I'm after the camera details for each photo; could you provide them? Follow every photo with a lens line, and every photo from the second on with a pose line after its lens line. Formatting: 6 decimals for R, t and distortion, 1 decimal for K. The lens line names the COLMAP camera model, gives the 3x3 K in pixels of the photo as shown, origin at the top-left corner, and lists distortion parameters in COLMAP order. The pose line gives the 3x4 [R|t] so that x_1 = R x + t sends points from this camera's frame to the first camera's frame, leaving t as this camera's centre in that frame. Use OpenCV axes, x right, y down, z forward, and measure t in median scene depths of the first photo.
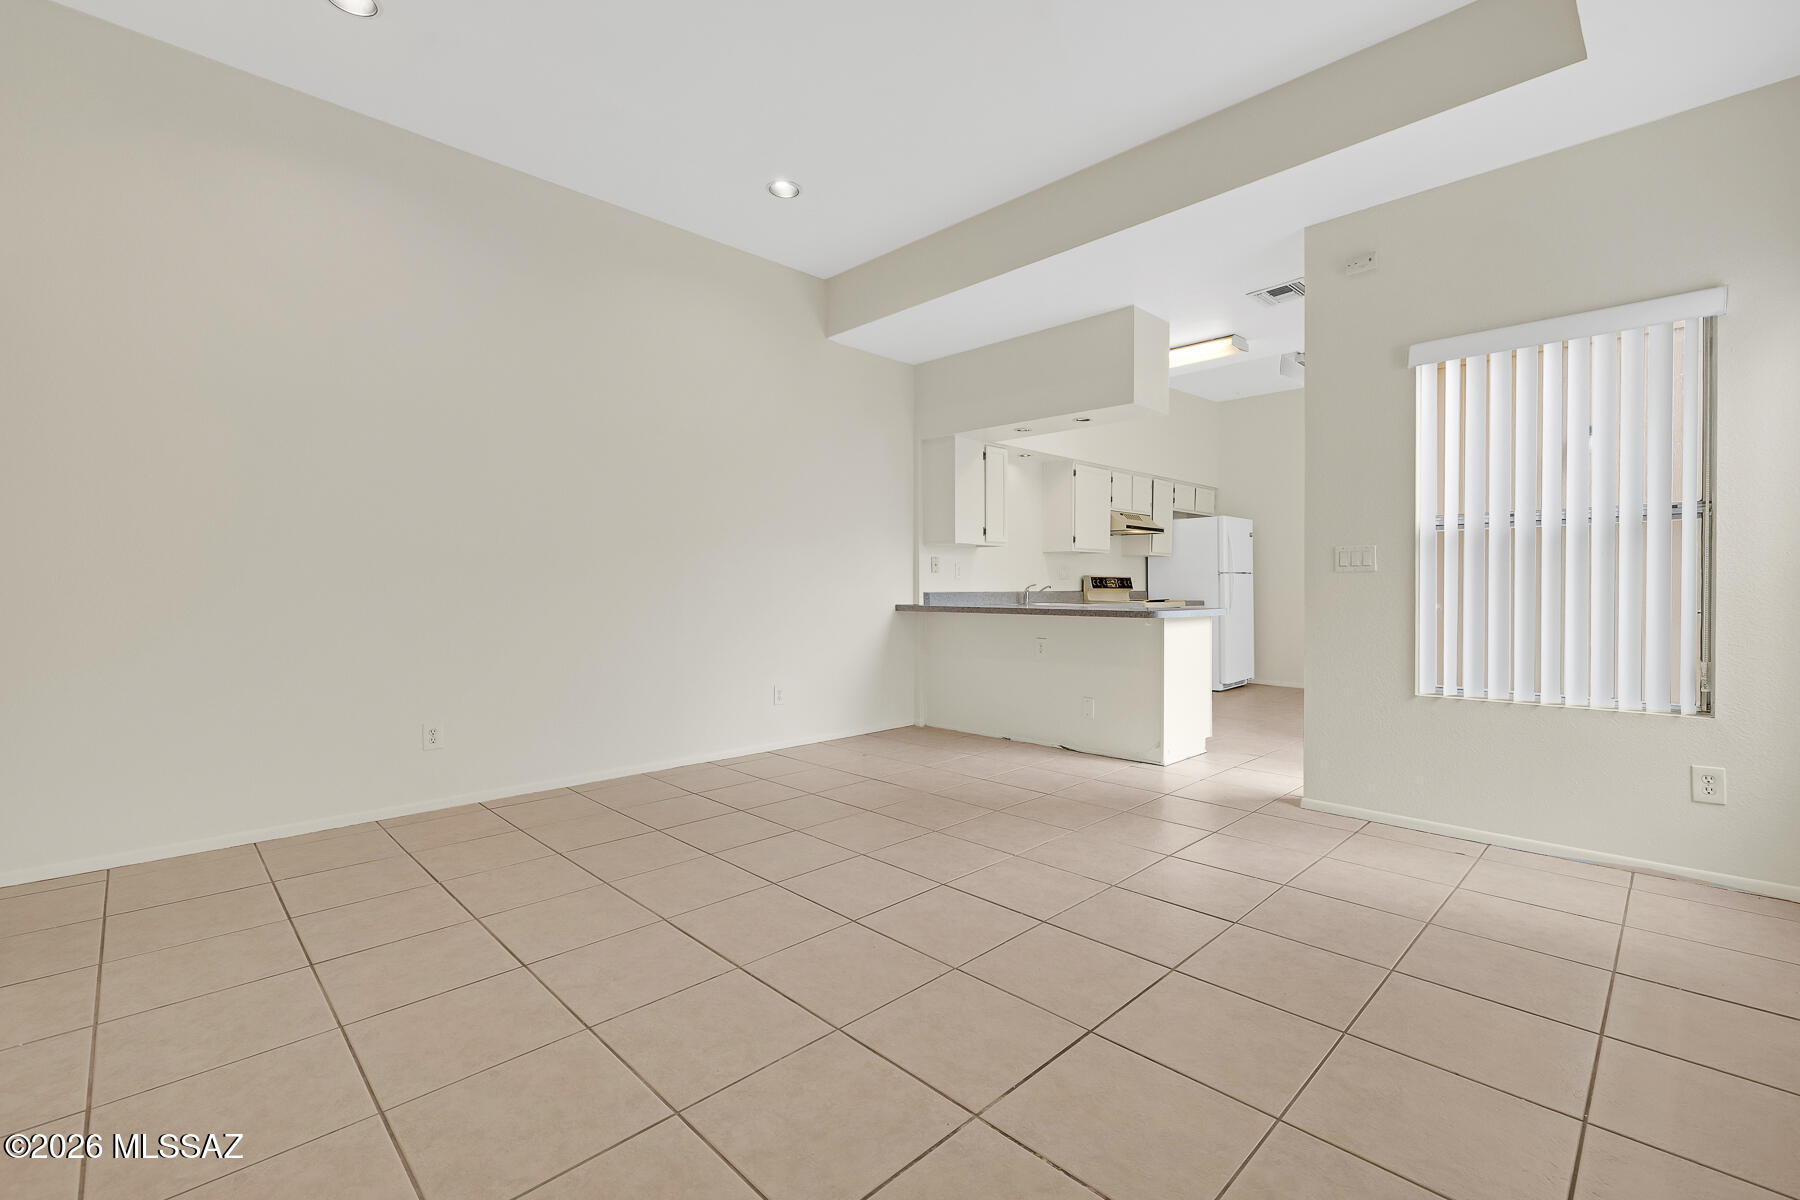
lens RADIAL K [[765.5, 0, 884.6], [0, 765.5, 596.2], [0, 0, 1]] dist [0.002967, -0.000213]
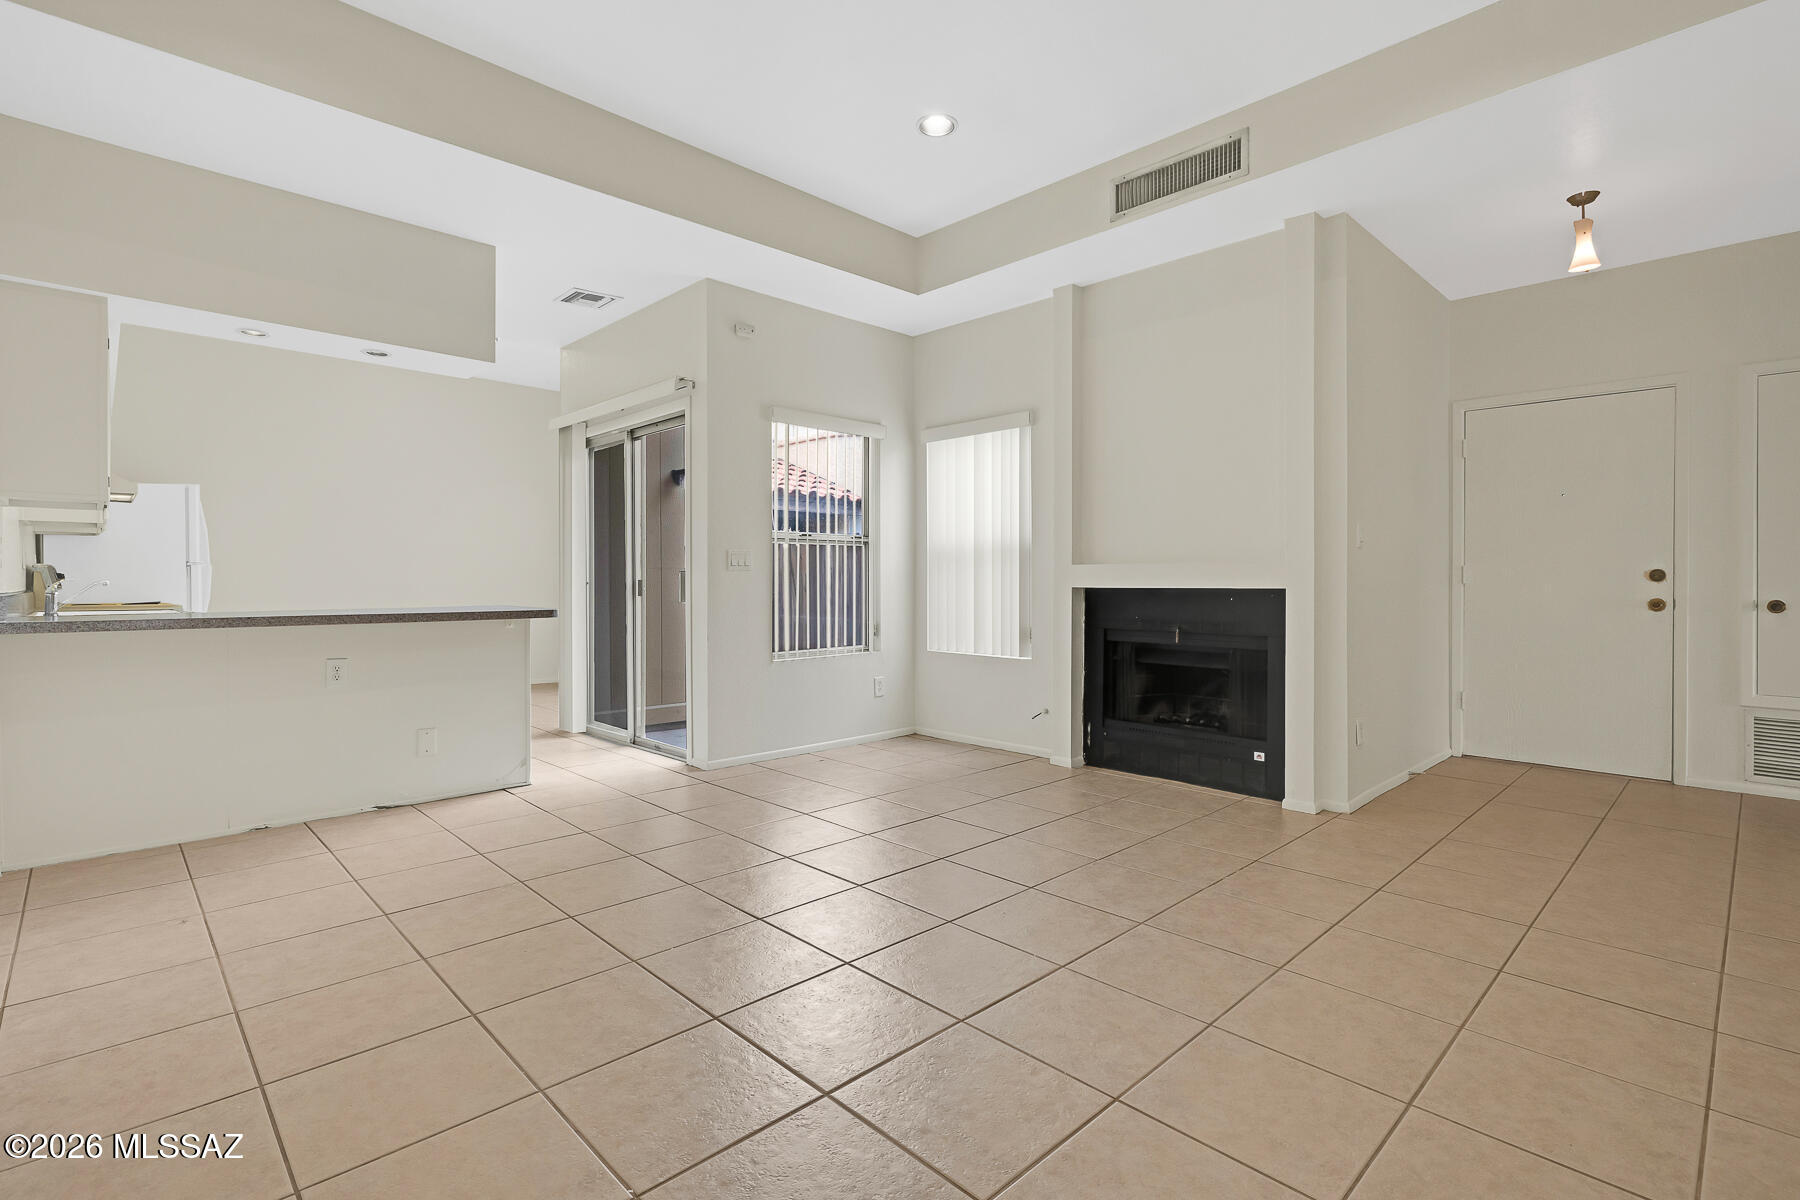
lens RADIAL K [[846.4, 0, 886.8], [0, 846.4, 582.2], [0, 0, 1]] dist [-0.005222, 0.000446]
pose [[0.005730, -0.001582, 0.999982, -0.394388], [0.012583, 0.999920, 0.001510, -0.005610], [-0.999904, 0.012574, 0.005750, 0.370420]]
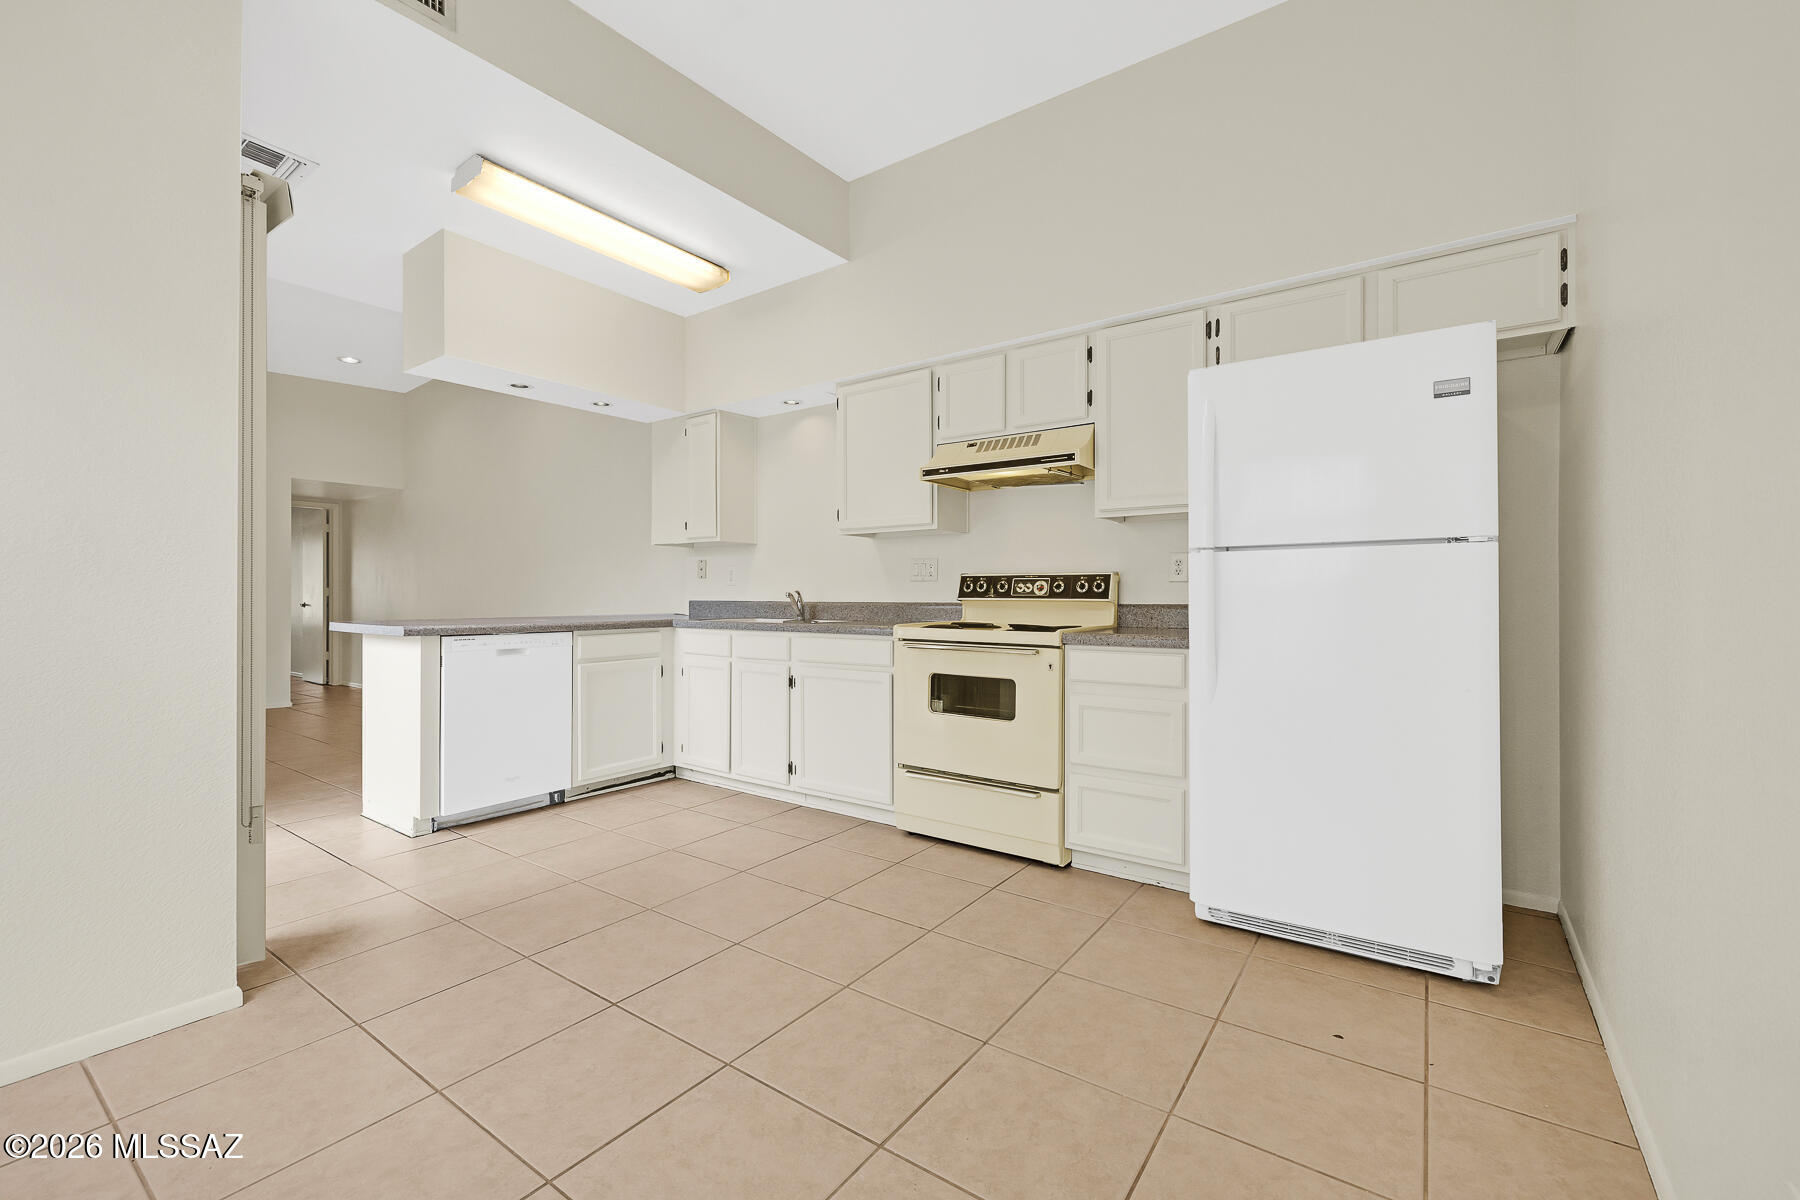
lens RADIAL K [[765.5, 0, 902.0], [0, 765.5, 597.9], [0, 0, 1]] dist [0.002967, -0.000213]
pose [[0.180494, 0.001811, -0.983574, 0.814133], [-0.014744, 0.999891, -0.000865, -0.009529], [0.983466, 0.014658, 0.180501, 0.908083]]
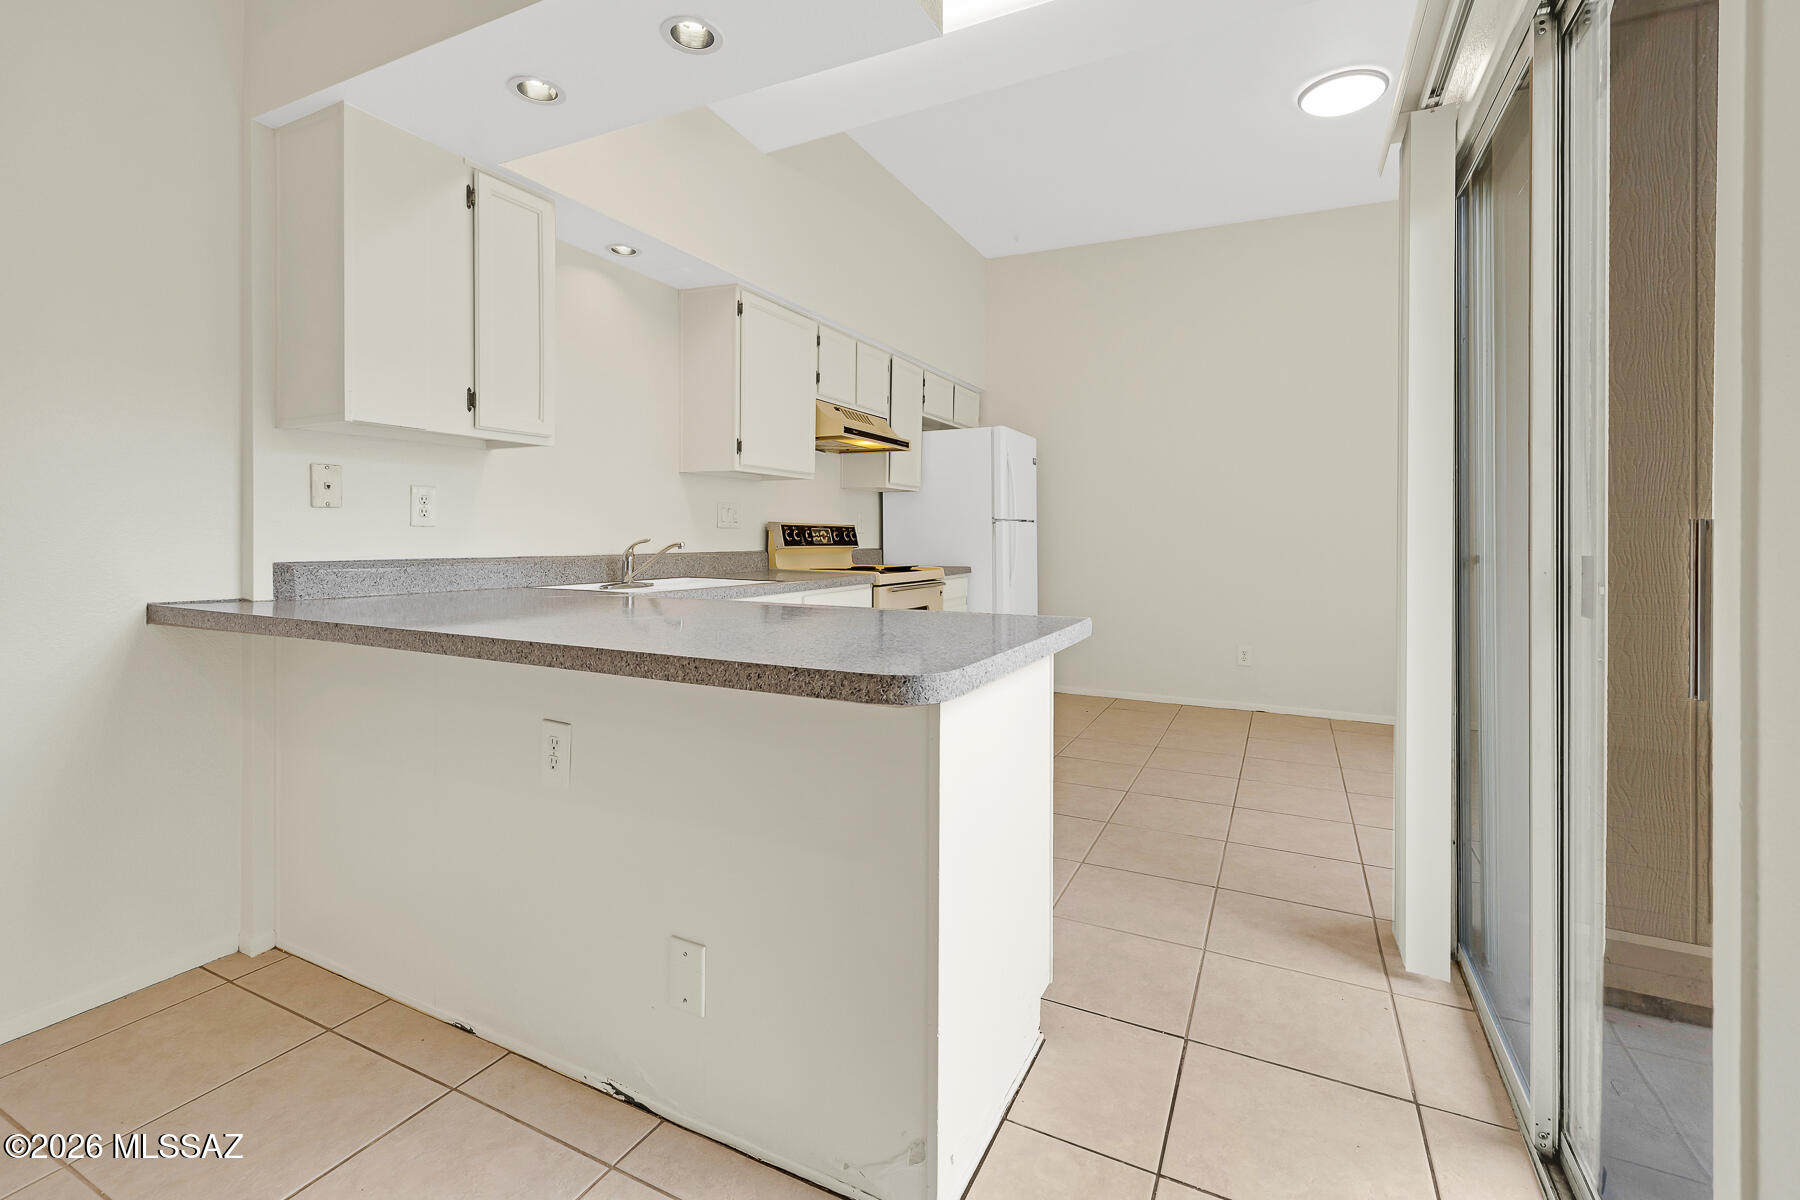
lens RADIAL K [[799.0, 0, 883.9], [0, 799.0, 537.3], [0, 0, 1]] dist [0.005027, -0.001464]
pose [[0.945127, 0.004500, 0.326673, 0.163471], [-0.001604, 0.999957, -0.009134, -0.011910], [-0.326700, 0.008109, 0.945093, 0.475477]]
